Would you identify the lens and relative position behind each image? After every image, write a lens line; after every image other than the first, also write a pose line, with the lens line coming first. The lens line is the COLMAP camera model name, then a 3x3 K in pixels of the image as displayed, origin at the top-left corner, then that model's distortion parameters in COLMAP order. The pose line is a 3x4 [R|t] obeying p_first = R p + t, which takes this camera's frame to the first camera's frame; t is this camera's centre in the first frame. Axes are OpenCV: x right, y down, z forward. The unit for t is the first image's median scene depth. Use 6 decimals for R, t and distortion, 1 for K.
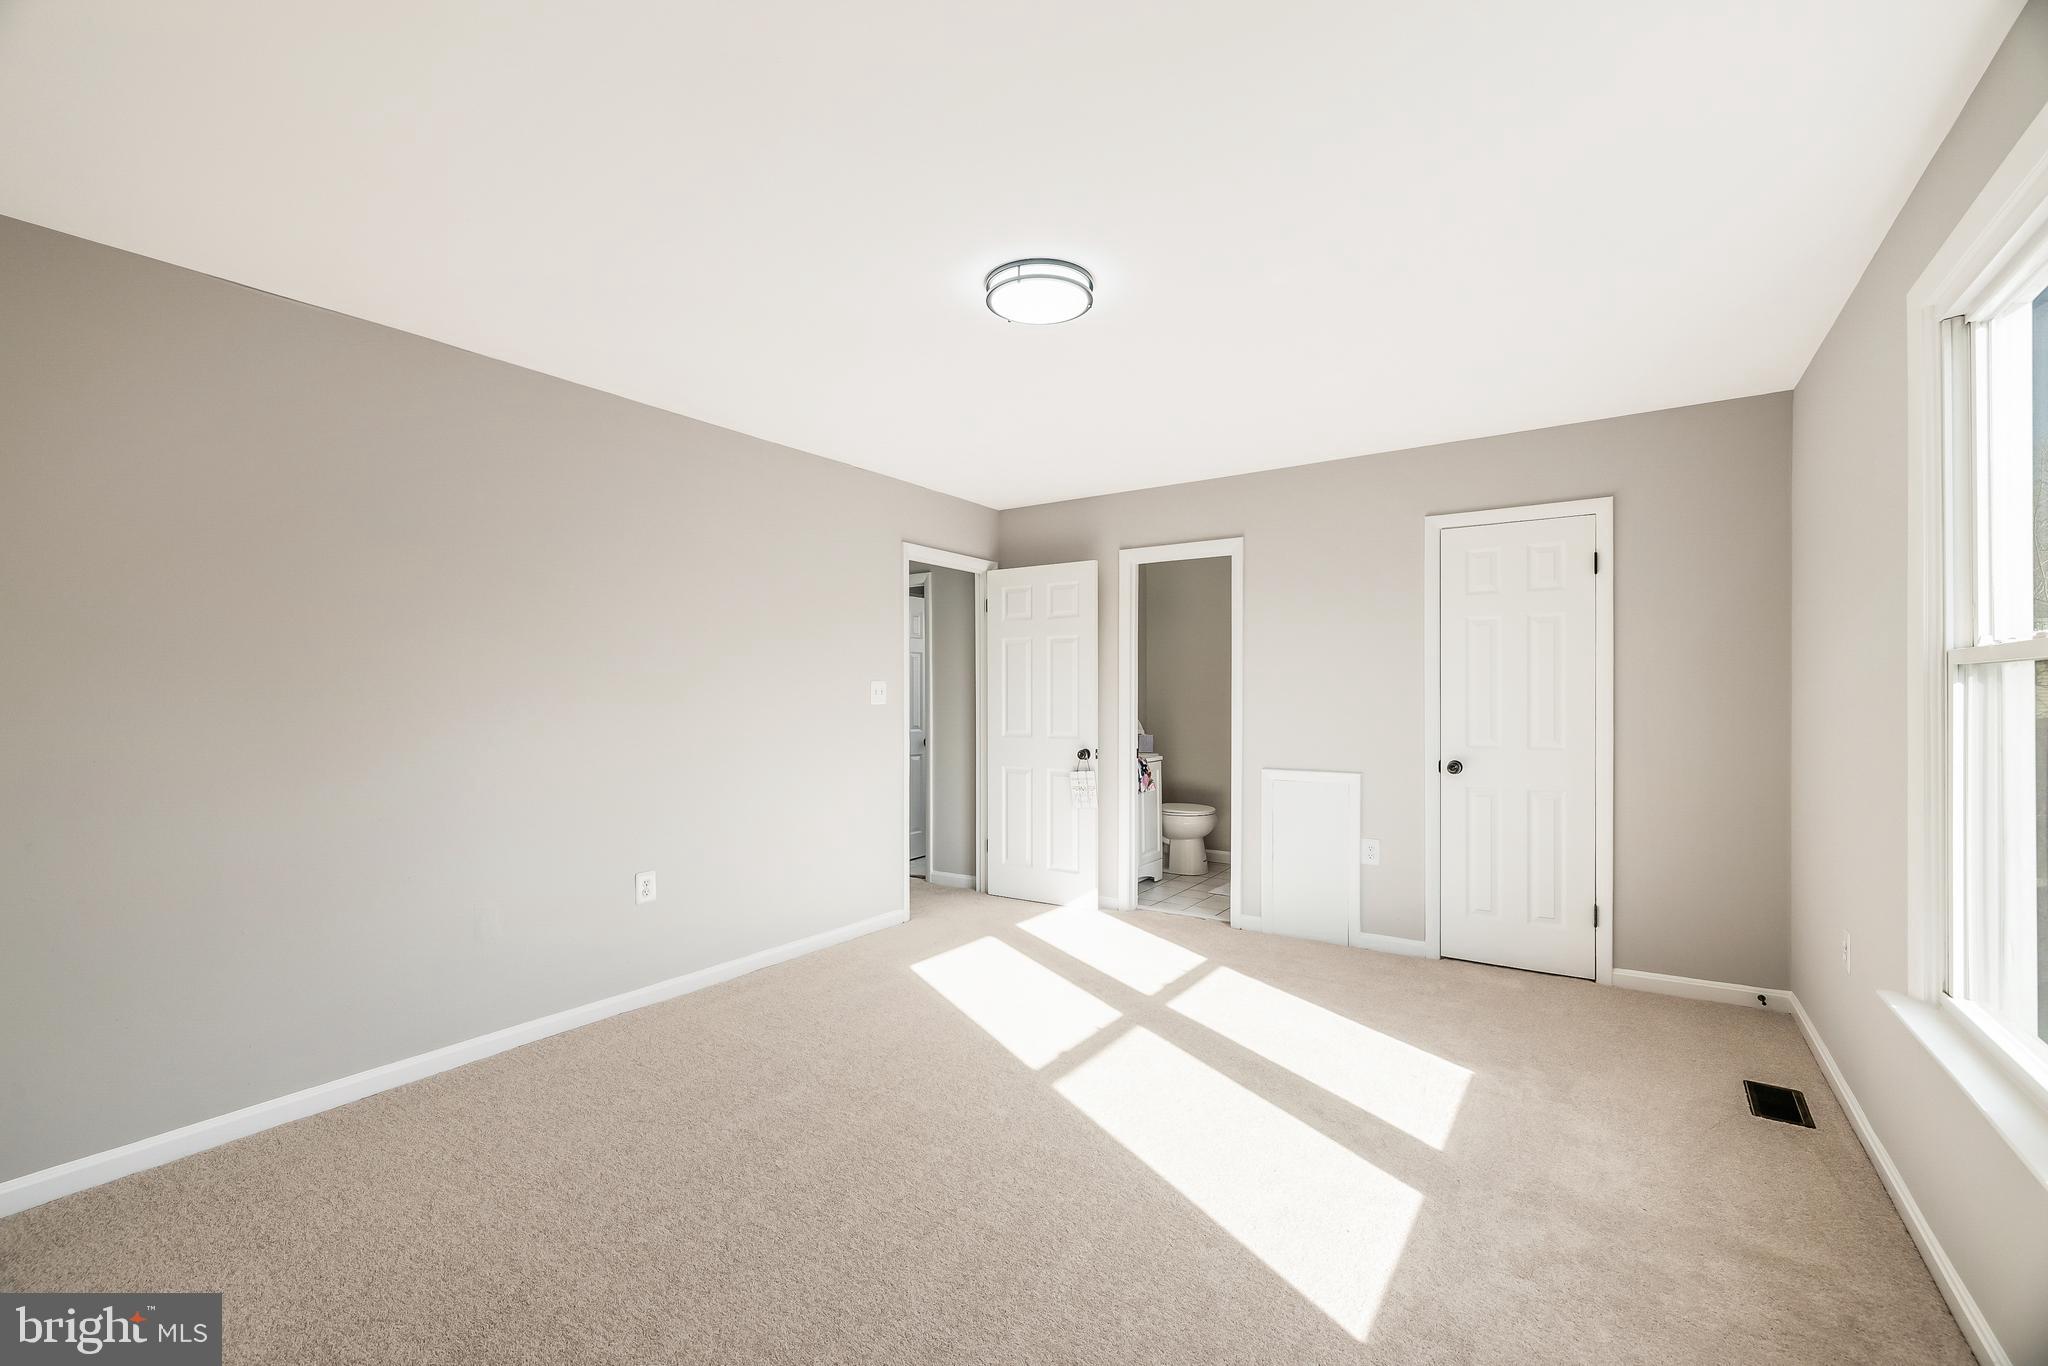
lens RADIAL K [[890.7, 0, 1032.3], [0, 890.7, 698.9], [0, 0, 1]] dist [-0.001838, -0.000654]
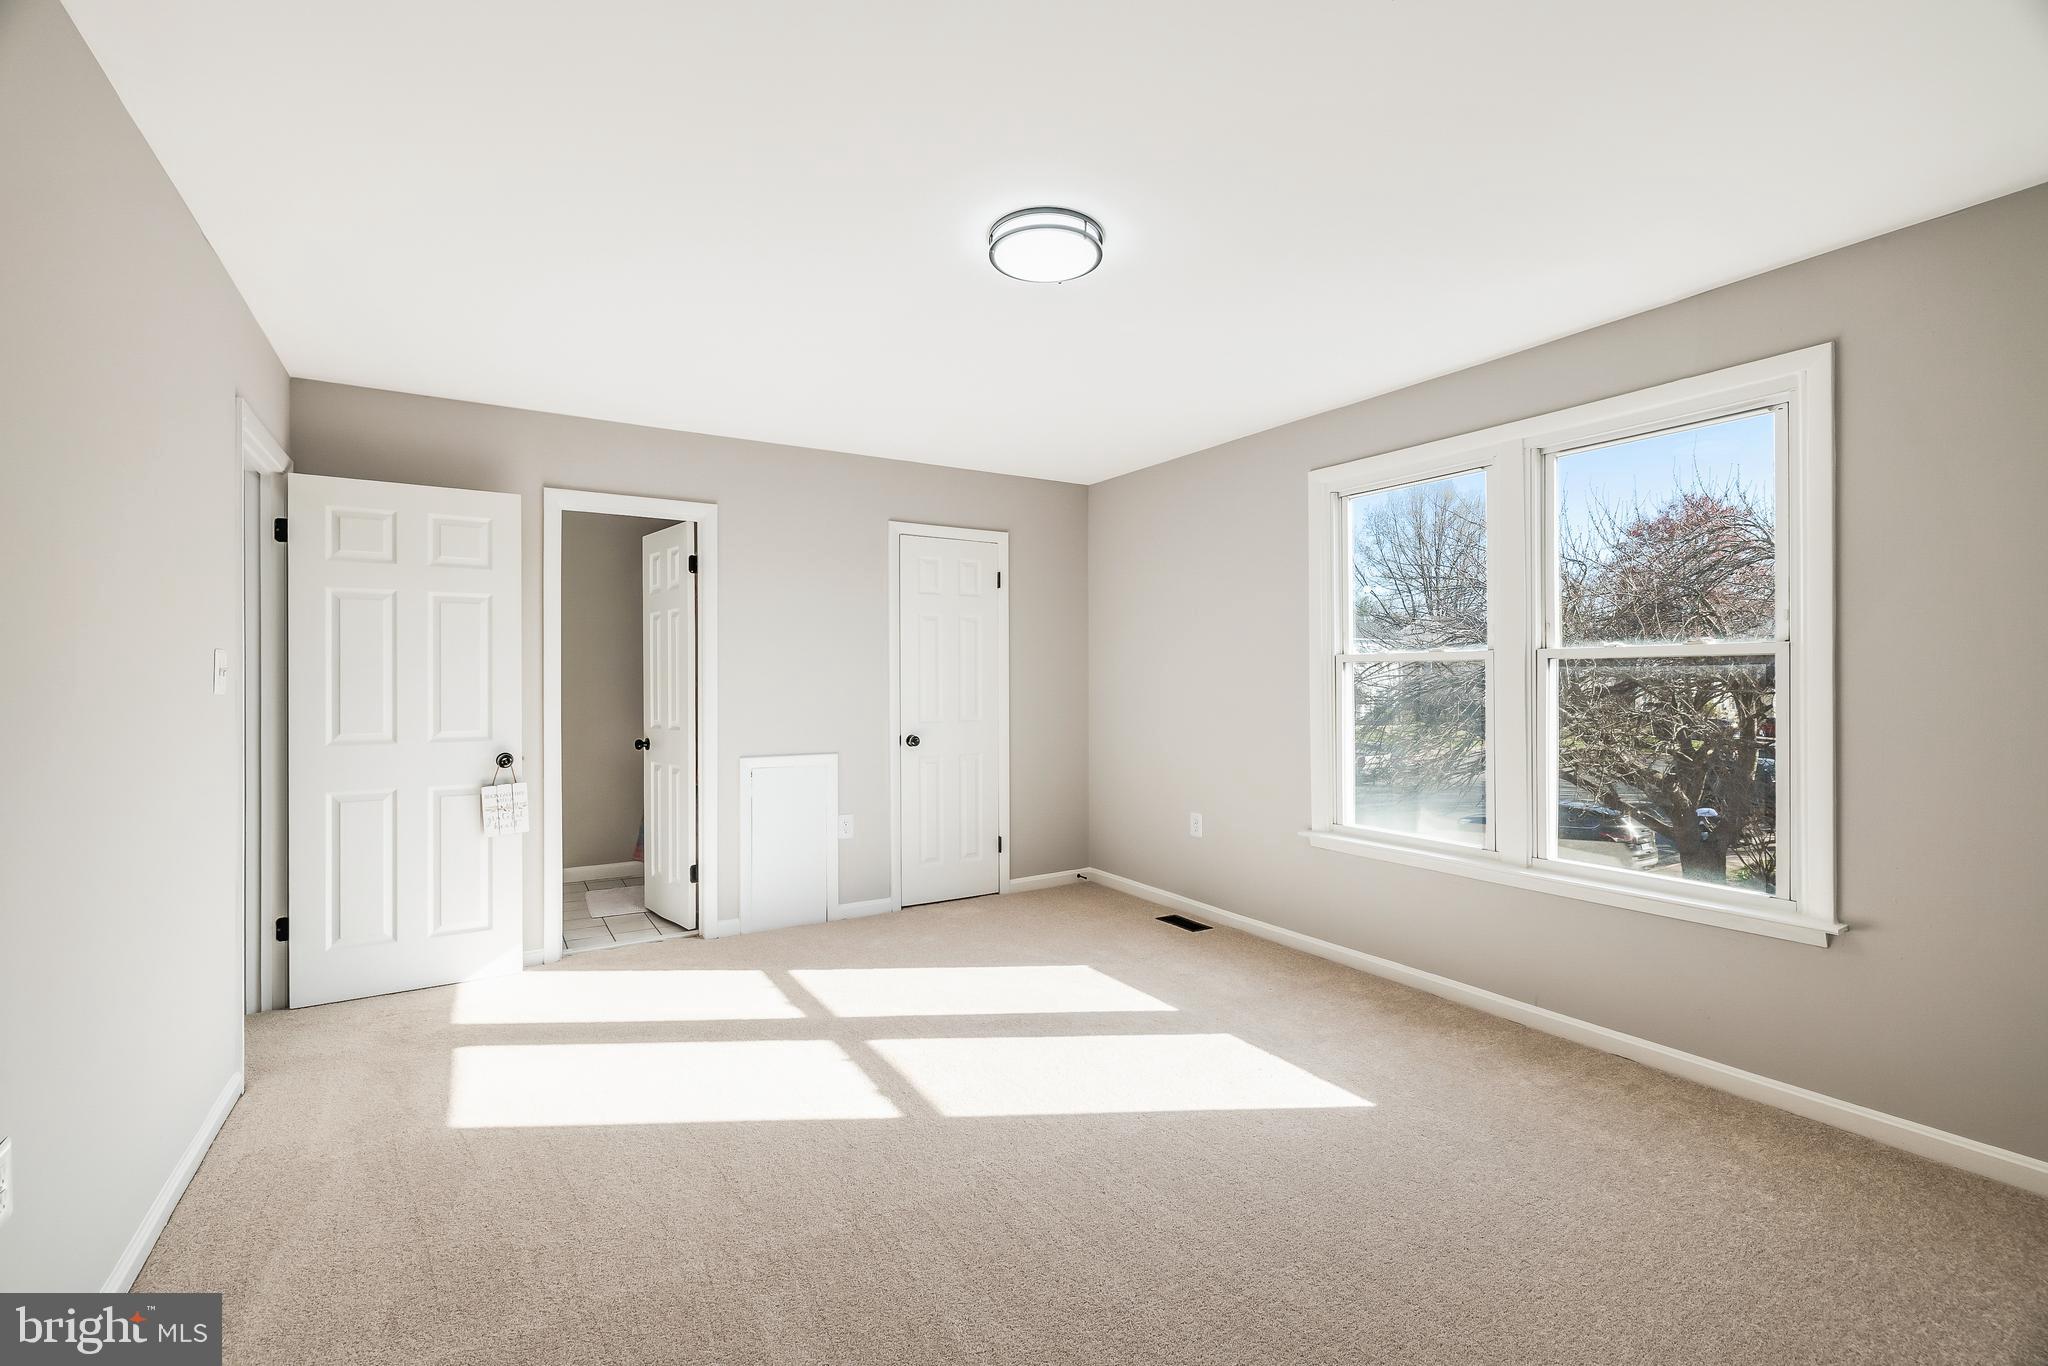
lens RADIAL K [[890.7, 0, 1026.7], [0, 890.7, 678.9], [0, 0, 1]] dist [-0.001838, -0.000654]
pose [[0.398601, 0.001476, 0.917123, -0.508762], [0.004630, 0.999983, -0.003622, 0.000994], [-0.917113, 0.005690, 0.398587, 0.379917]]
